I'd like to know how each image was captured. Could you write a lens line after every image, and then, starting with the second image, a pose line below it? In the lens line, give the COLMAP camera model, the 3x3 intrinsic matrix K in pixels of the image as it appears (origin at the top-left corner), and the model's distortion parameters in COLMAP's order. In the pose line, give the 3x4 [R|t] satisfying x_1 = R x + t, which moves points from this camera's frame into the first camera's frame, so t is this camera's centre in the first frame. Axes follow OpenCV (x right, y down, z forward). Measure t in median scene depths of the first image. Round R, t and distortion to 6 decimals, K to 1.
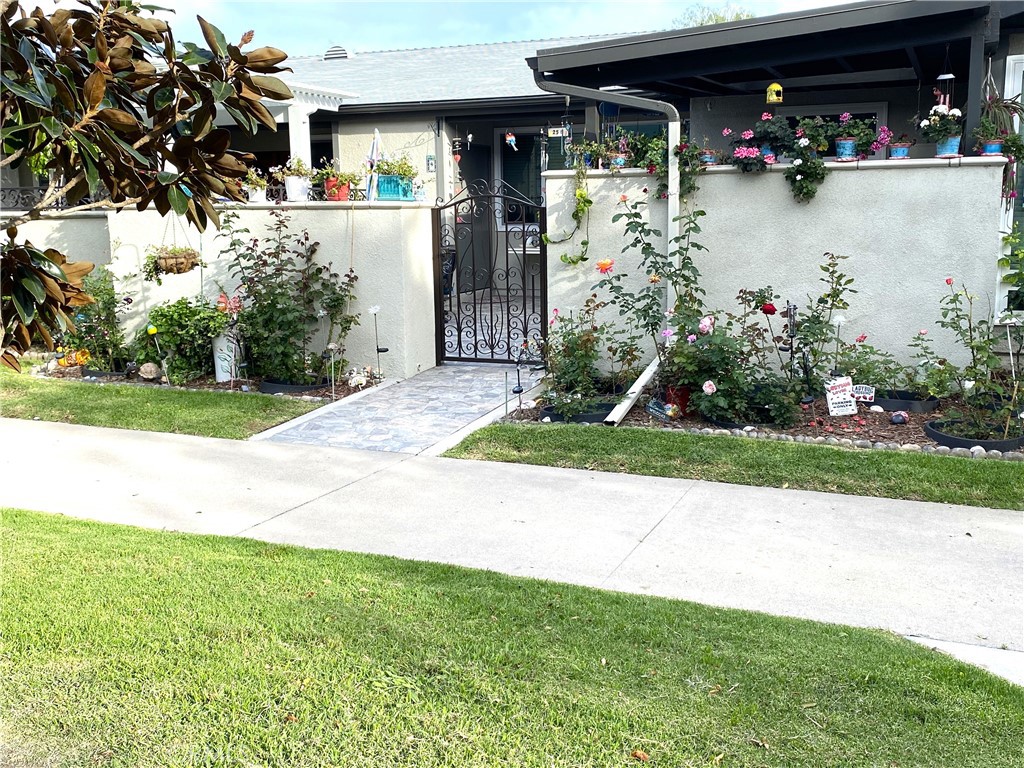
lens RADIAL K [[1038.2, 0, 512.0], [0, 1038.2, 384.0], [0, 0, 1]] dist [0.160371, -0.388088]
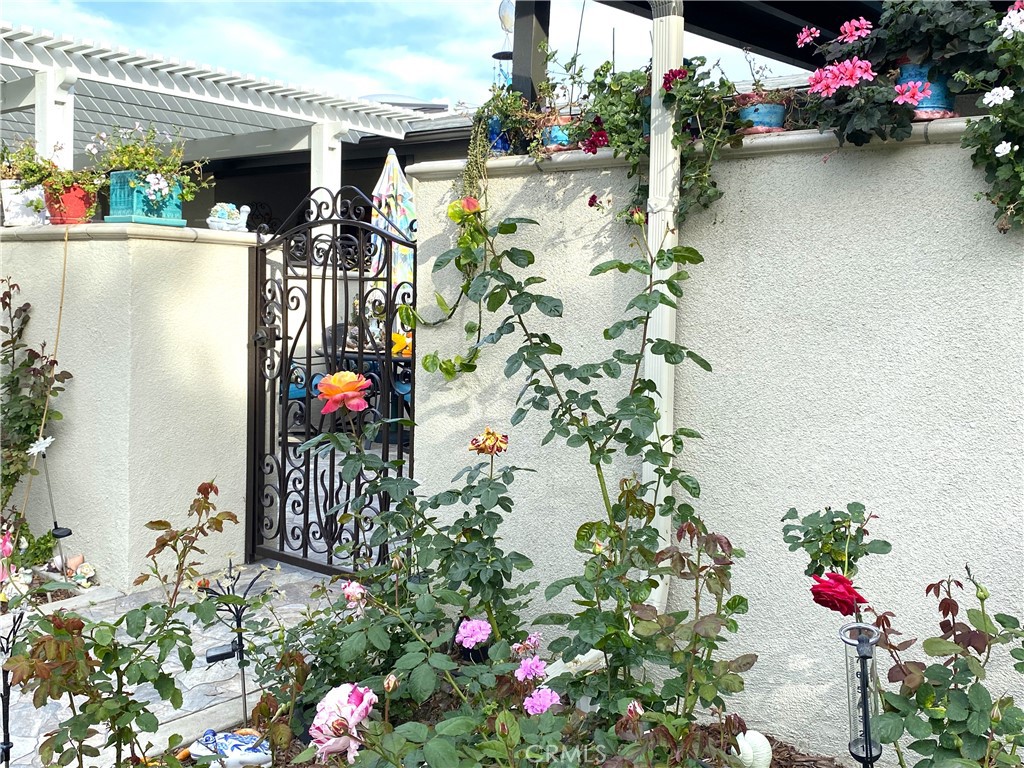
lens RADIAL K [[1038.2, 0, 512.0], [0, 1038.2, 384.0], [0, 0, 1]] dist [0.160371, -0.388088]
pose [[0.955487, 0.065149, -0.287750, 0.210084], [-0.089442, 0.993380, -0.072085, -0.086317], [0.281149, 0.094613, 0.954989, 0.619916]]
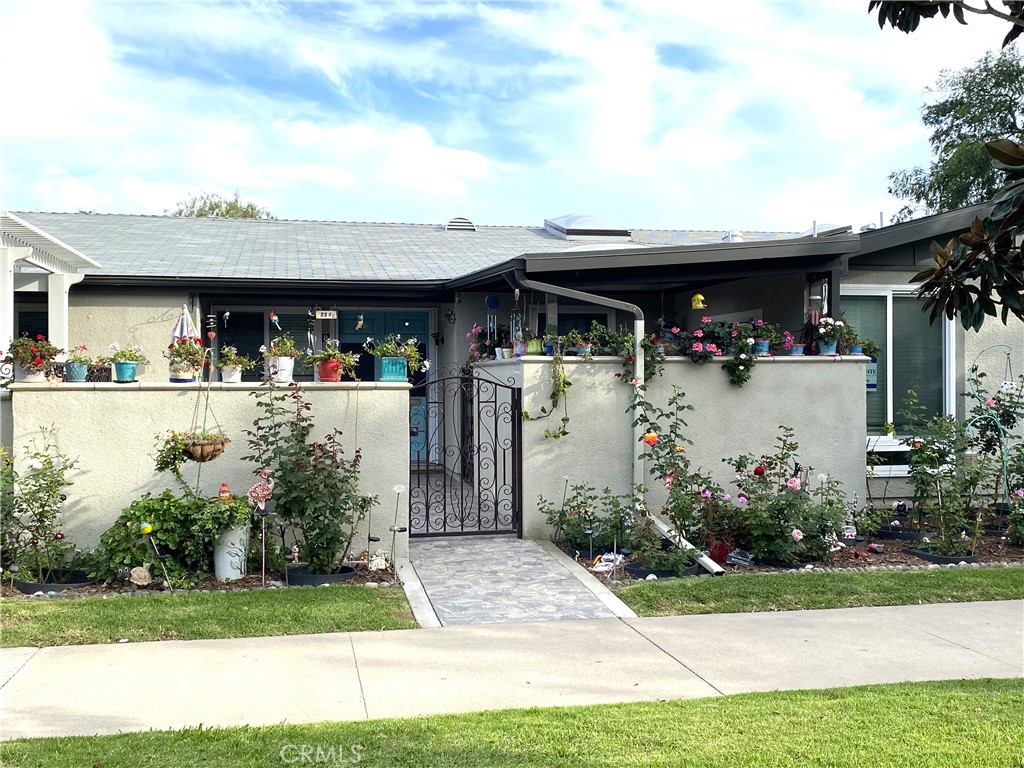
lens RADIAL K [[1038.2, 0, 512.0], [0, 1038.2, 384.0], [0, 0, 1]] dist [0.160371, -0.388088]
pose [[0.826318, 0.005842, 0.563173, -0.620381], [0.087565, 0.986454, -0.138713, -0.023008], [-0.556355, 0.163936, 0.814613, 0.113406]]
